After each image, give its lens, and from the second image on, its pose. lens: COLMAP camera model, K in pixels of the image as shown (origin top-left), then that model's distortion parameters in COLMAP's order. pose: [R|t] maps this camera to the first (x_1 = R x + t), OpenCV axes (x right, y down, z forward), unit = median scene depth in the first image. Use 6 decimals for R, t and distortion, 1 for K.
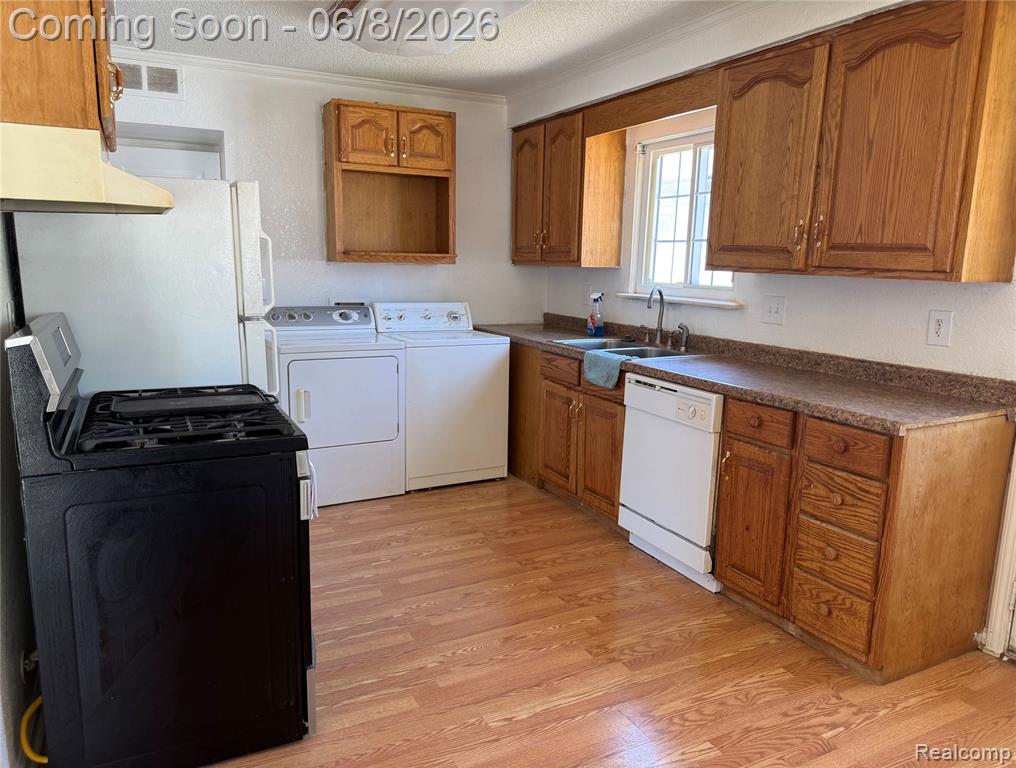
lens RADIAL K [[730.6, 0, 512.0], [0, 730.6, 385.1], [0, 0, 1]] dist [0.120102, -0.150405]
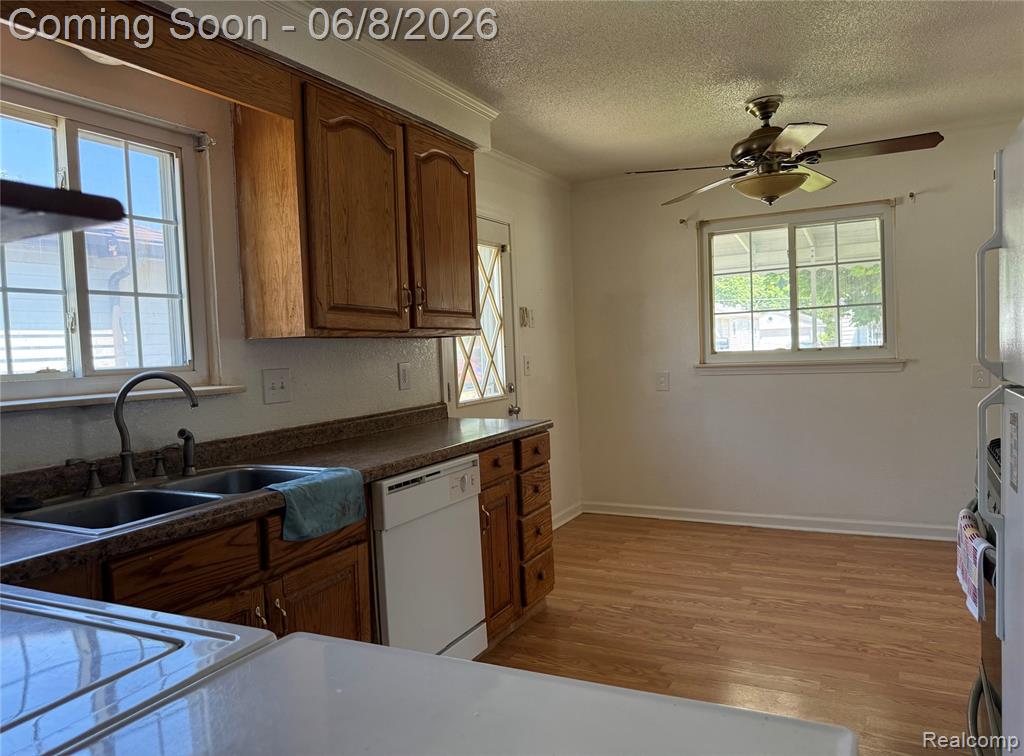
lens RADIAL K [[715.7, 0, 509.7], [0, 715.7, 370.7], [0, 0, 1]] dist [0.082407, -0.104186]
pose [[-0.569473, -0.021702, 0.821723, -0.489553], [0.177215, 0.972903, 0.148508, -0.211091], [-0.802680, 0.230193, -0.550196, 1.366061]]
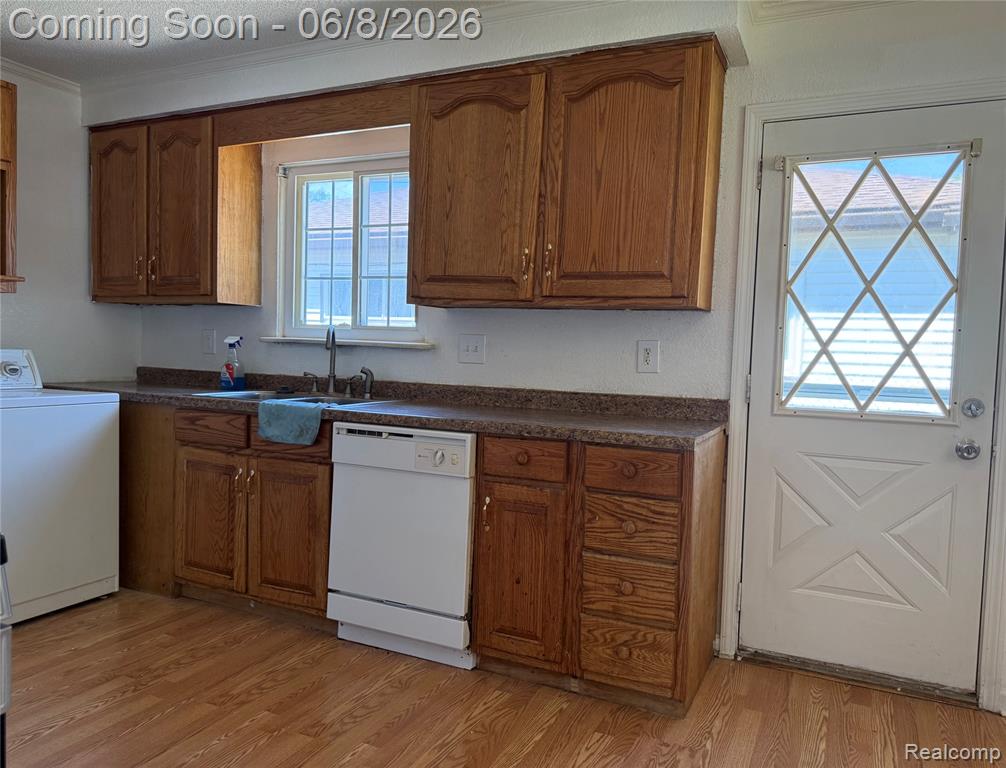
lens RADIAL K [[730.9, 0, 505.4], [0, 730.9, 385.4], [0, 0, 1]] dist [0.116725, -0.185866]
pose [[0.796012, -0.022346, 0.604869, -0.200822], [0.088818, 0.992813, -0.080208, 0.027518], [-0.598729, 0.117570, 0.792276, 0.262826]]
